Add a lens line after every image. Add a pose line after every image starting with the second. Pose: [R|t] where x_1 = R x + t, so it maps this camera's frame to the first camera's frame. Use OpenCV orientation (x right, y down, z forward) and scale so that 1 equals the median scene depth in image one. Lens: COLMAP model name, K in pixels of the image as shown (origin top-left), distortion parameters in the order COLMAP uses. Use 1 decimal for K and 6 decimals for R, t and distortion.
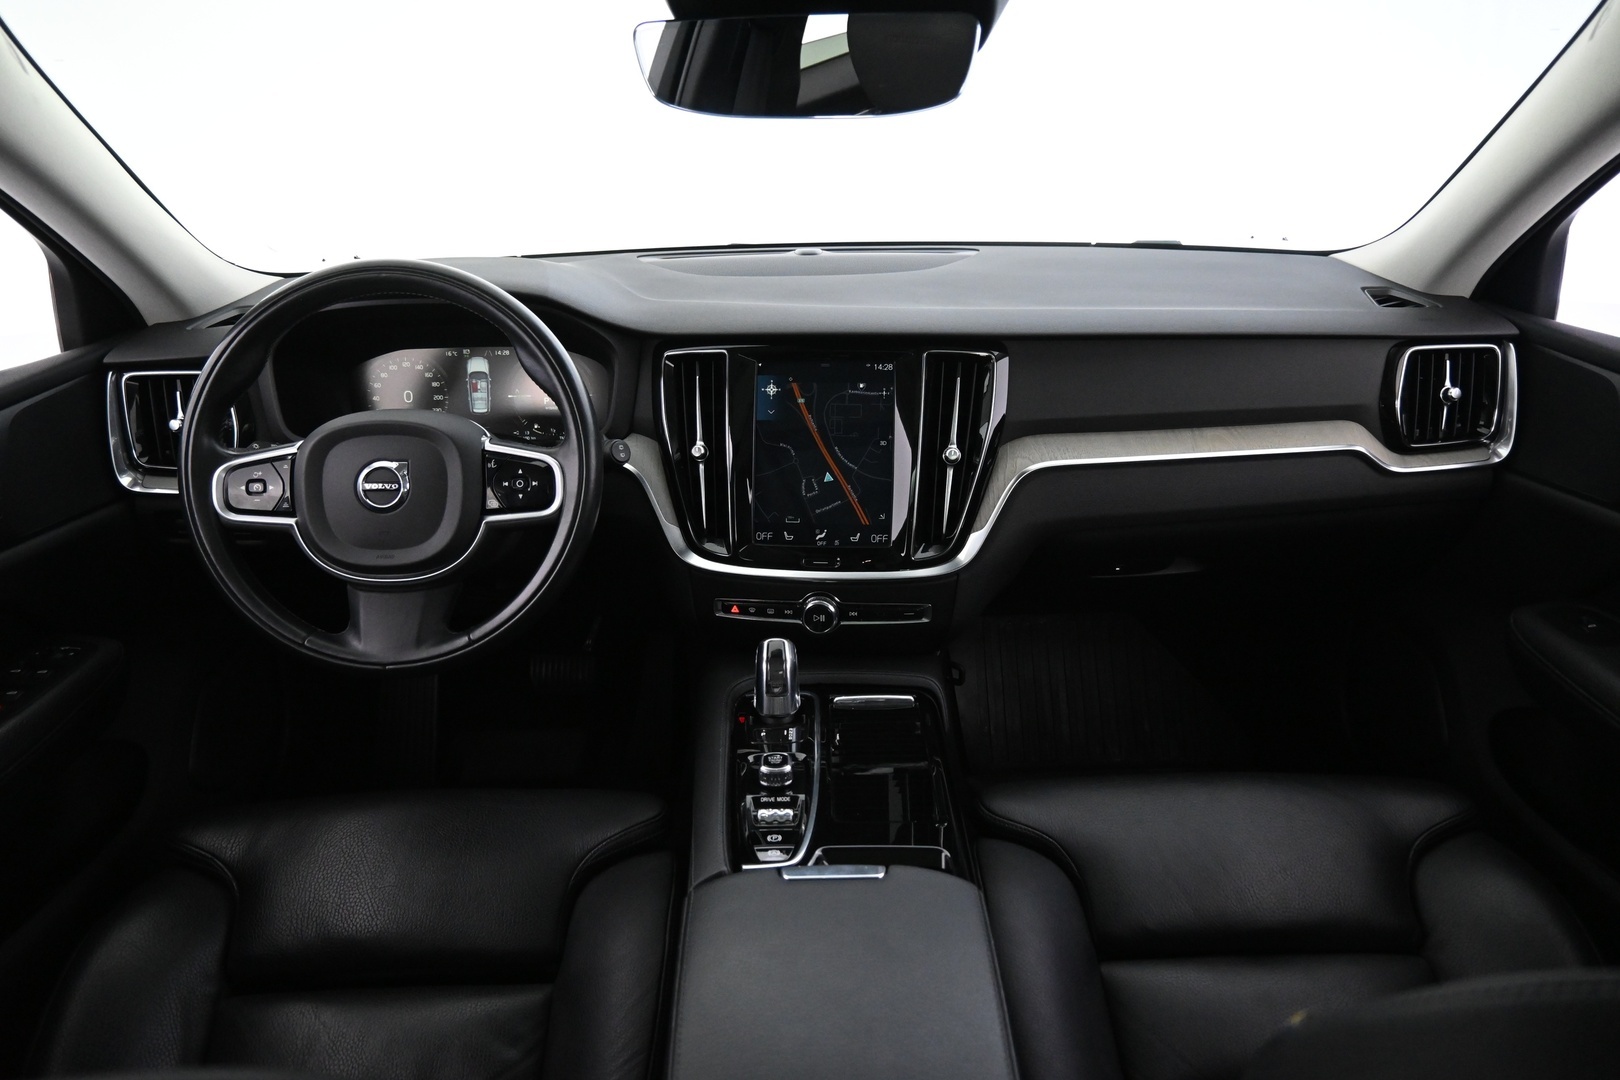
lens RADIAL K [[1115.1, 0, 812.9], [0, 1115.1, 566.4], [0, 0, 1]] dist [-0.003329, 0.000557]
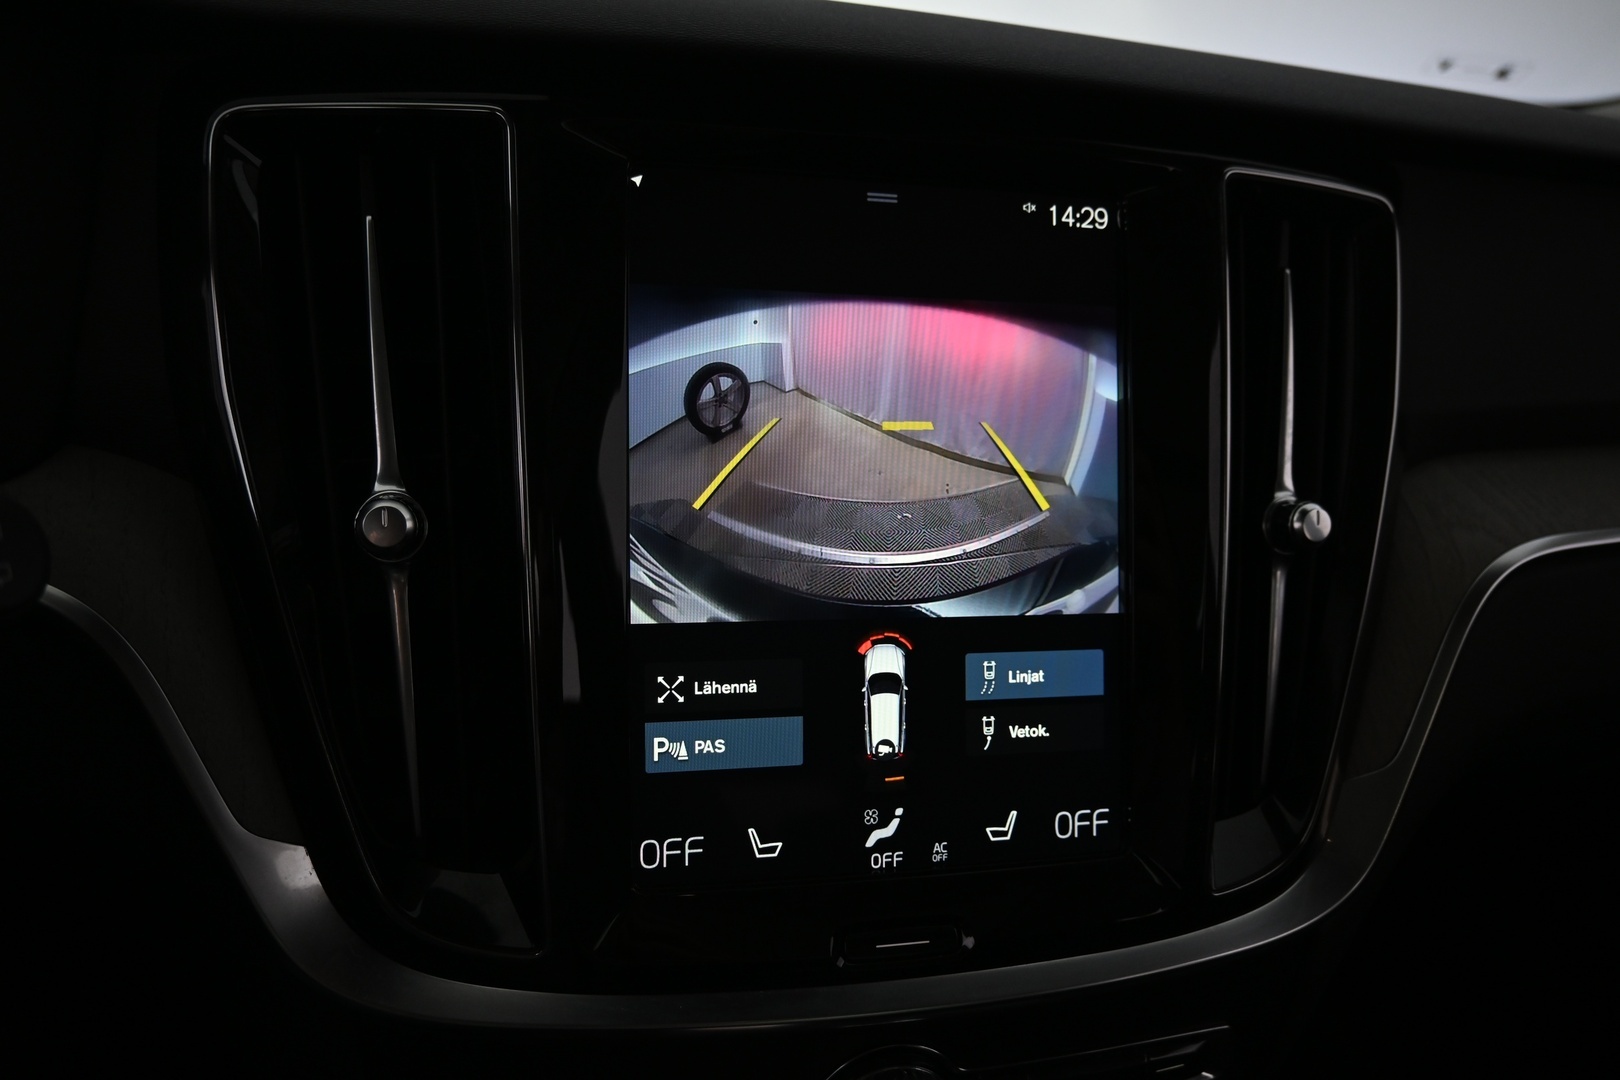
lens RADIAL K [[1240.1, 0, 810.0], [0, 1240.1, 540.0], [0, 0, 1]] dist [-0.004925, -0.005688]
pose [[0.932415, -0.026633, 0.360408, -0.115643], [0.027330, 0.999621, 0.003165, -0.099506], [-0.360356, 0.006899, 0.932790, 0.730125]]
